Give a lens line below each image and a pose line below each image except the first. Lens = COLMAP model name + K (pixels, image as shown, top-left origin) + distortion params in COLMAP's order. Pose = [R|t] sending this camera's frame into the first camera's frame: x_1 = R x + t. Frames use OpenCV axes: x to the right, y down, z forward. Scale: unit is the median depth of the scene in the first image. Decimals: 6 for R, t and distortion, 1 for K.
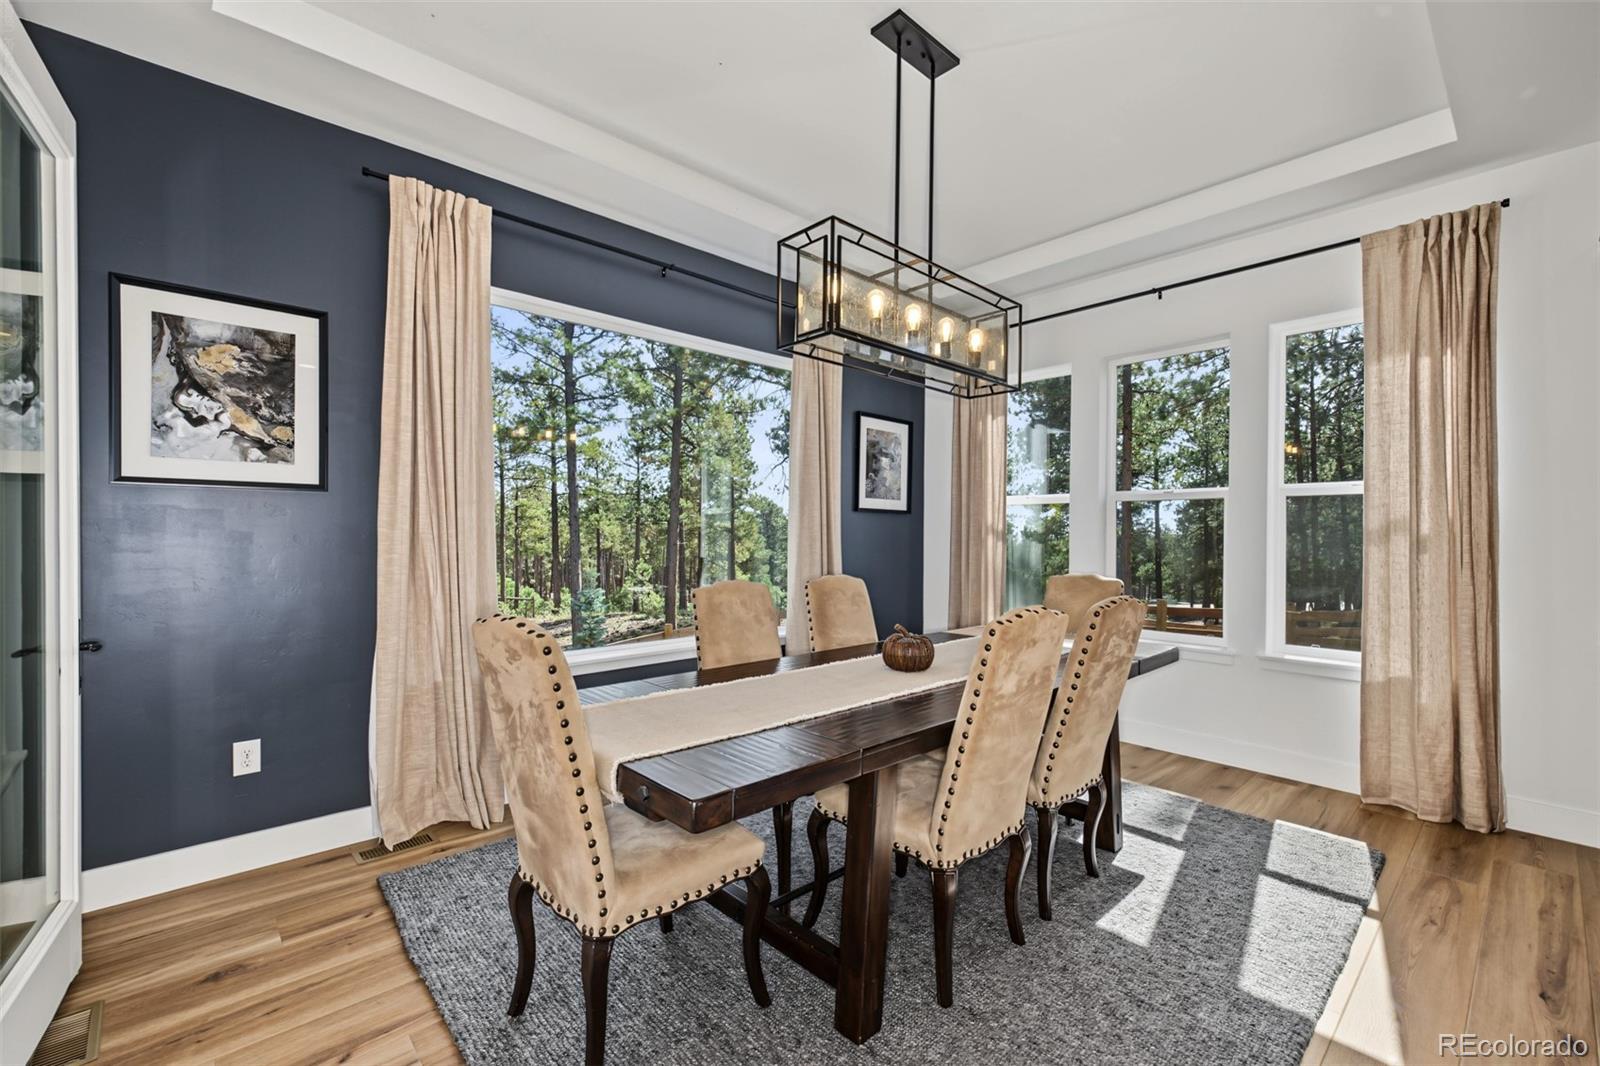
lens RADIAL K [[680.6, 0, 781.7], [0, 680.6, 532.1], [0, 0, 1]] dist [0.001271, 0.000162]
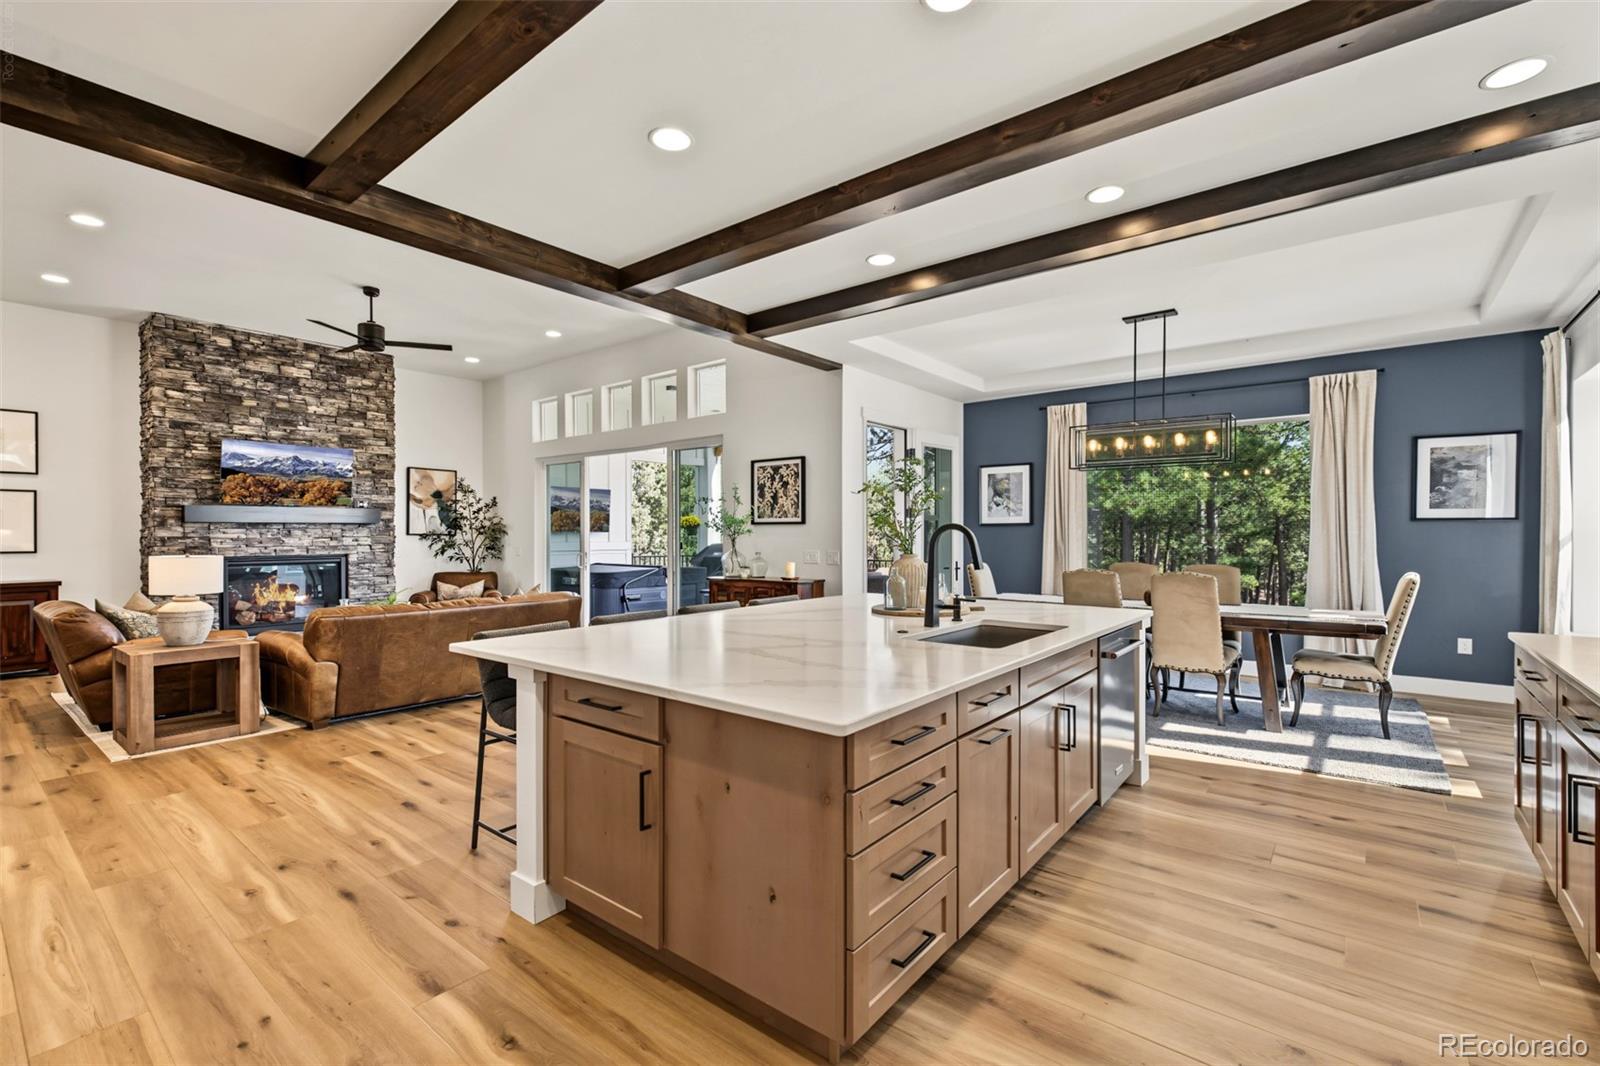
lens RADIAL K [[676.1, 0, 815.1], [0, 676.1, 536.7], [0, 0, 1]] dist [0.000370, -0.000178]
pose [[0.177893, -0.000607, -0.984050, 1.756622], [0.002952, 0.999996, -0.000083, -0.011375], [0.984045, -0.002890, 0.177894, -0.353316]]
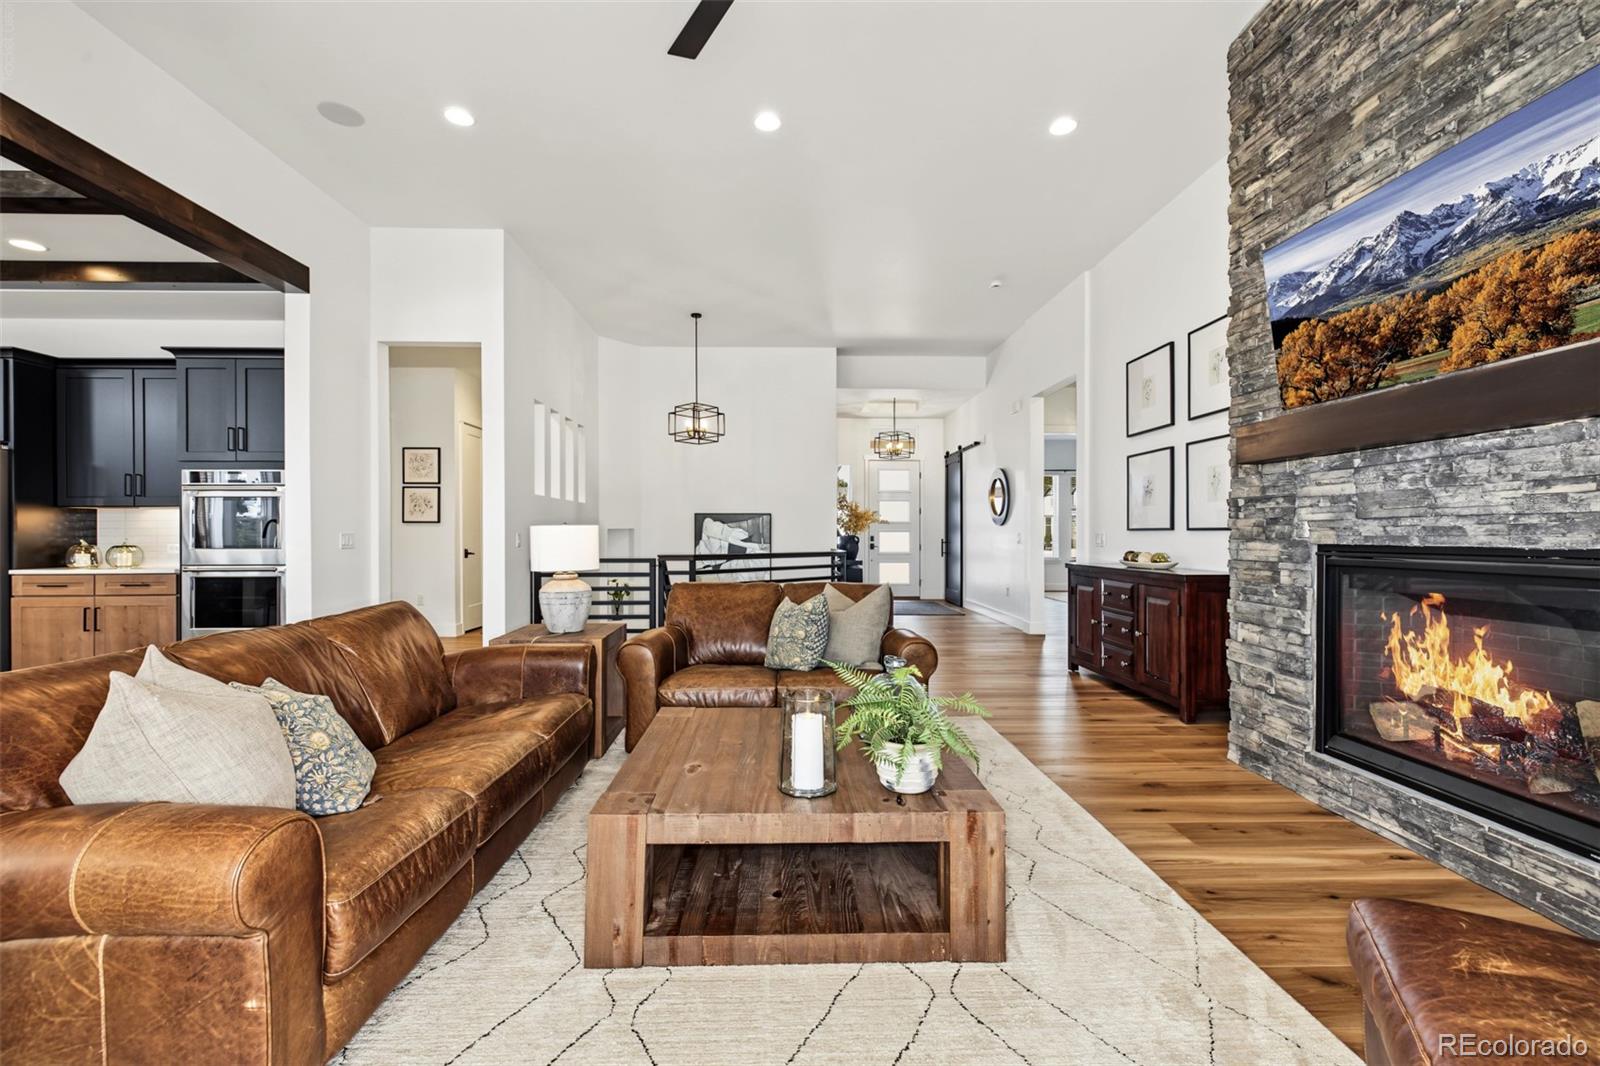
lens RADIAL K [[673.1, 0, 760.8], [0, 673.1, 535.1], [0, 0, 1]] dist [0.001024, 0.000218]
pose [[-0.743373, -0.005594, 0.668854, -1.035977], [-0.001949, 0.999979, 0.006197, 0.036709], [-0.668875, 0.003304, -0.743368, -0.775604]]
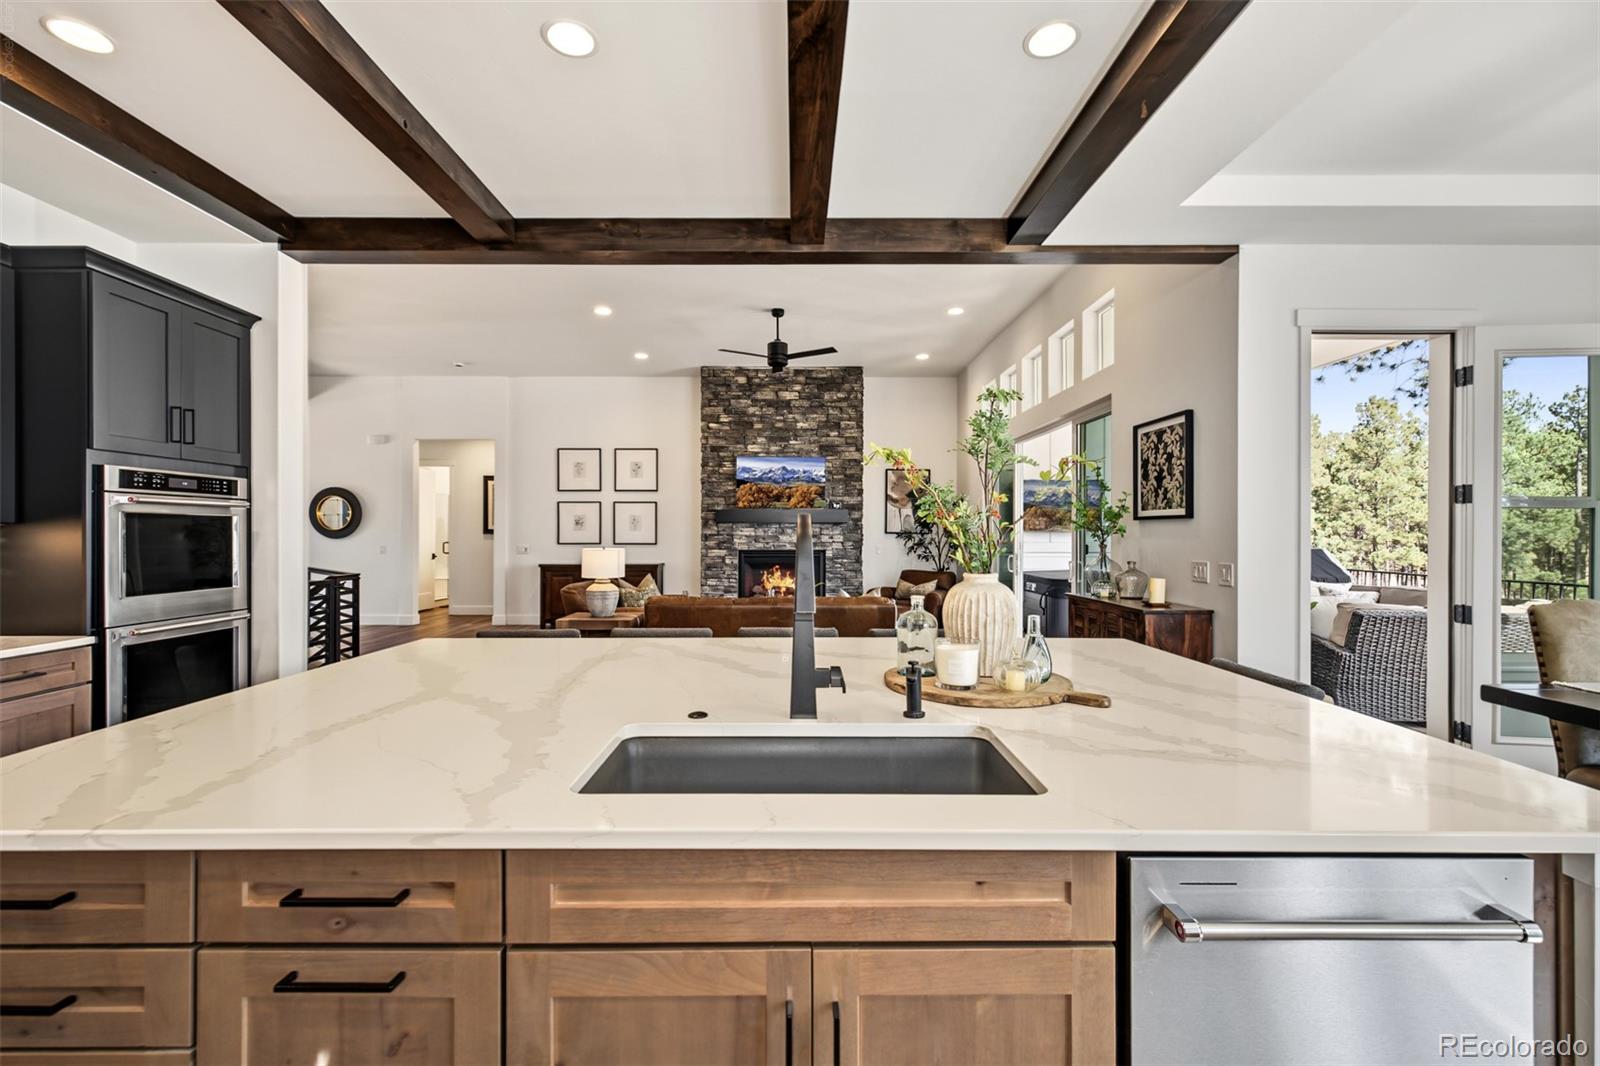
lens RADIAL K [[709.1, 0, 822.4], [0, 709.1, 530.0], [0, 0, 1]] dist [0.004534, 0.000149]
pose [[-0.654294, -0.009016, -0.756186, 1.187262], [-0.005017, 0.999959, -0.007581, -0.013905], [0.756223, -0.001166, -0.654313, 0.368074]]
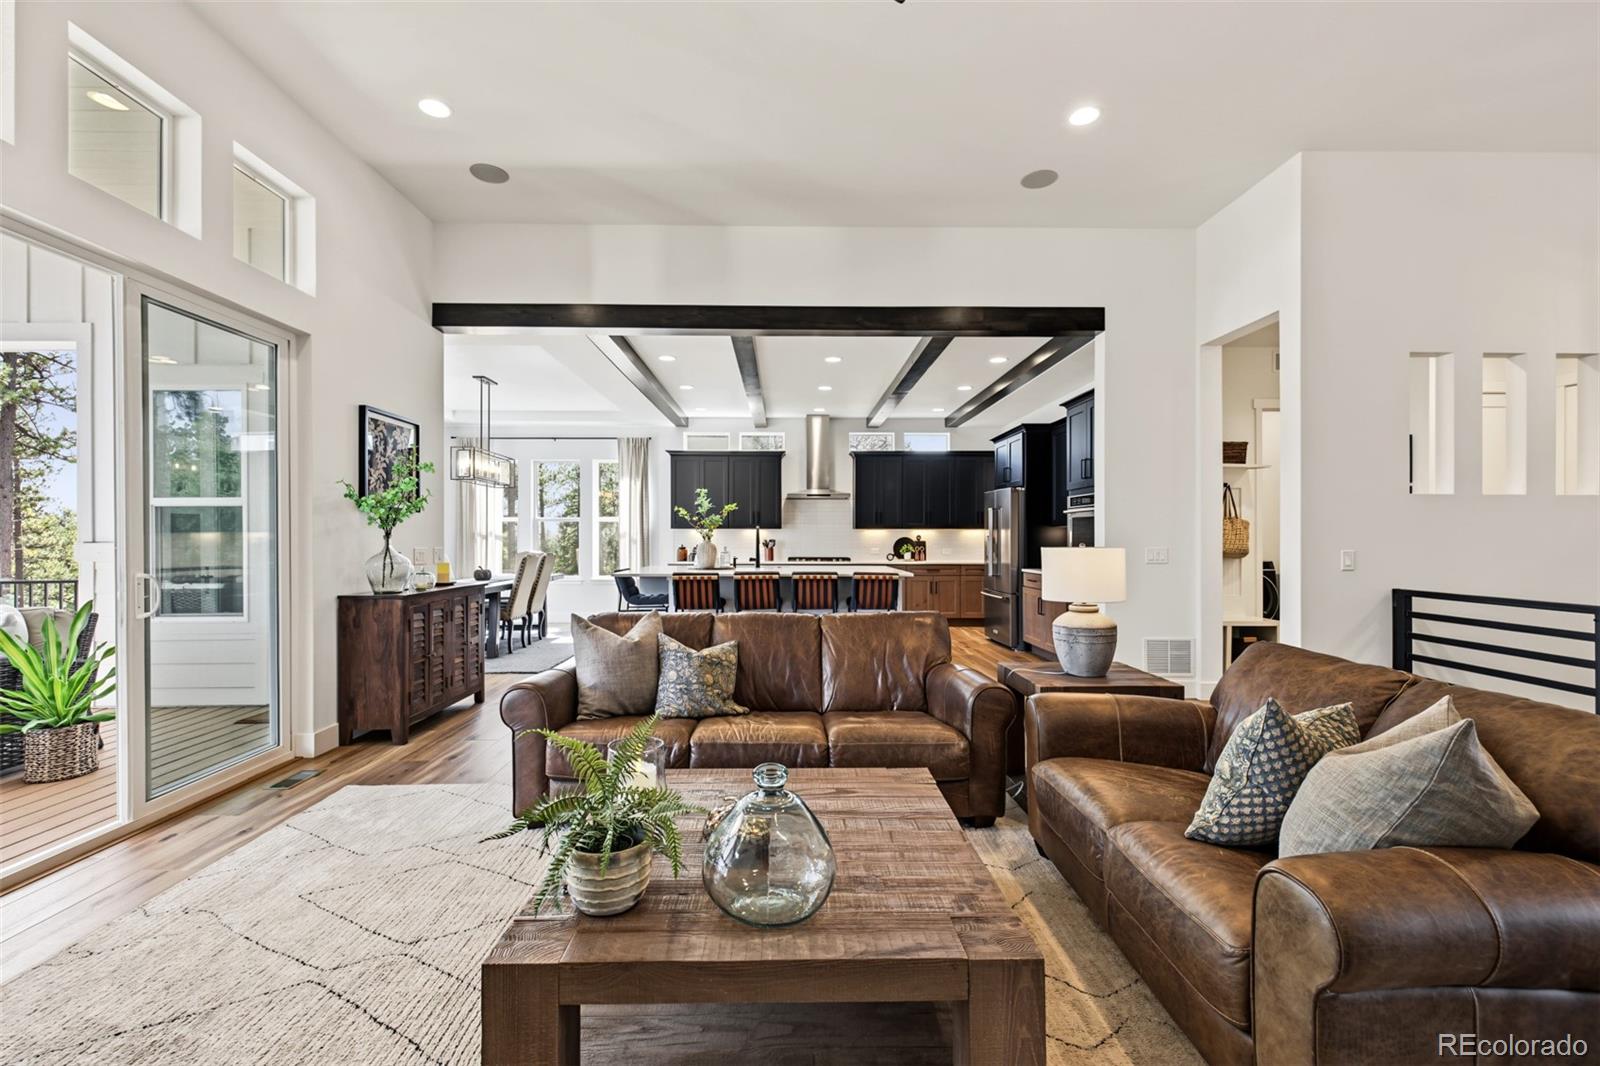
lens RADIAL K [[676.1, 0, 815.1], [0, 676.1, 536.7], [0, 0, 1]] dist [0.000370, -0.000178]
pose [[0.636005, -0.005157, 0.771668, -1.002887], [0.004130, 0.999986, 0.003279, 0.002426], [-0.771674, 0.001101, 0.636018, -1.755250]]
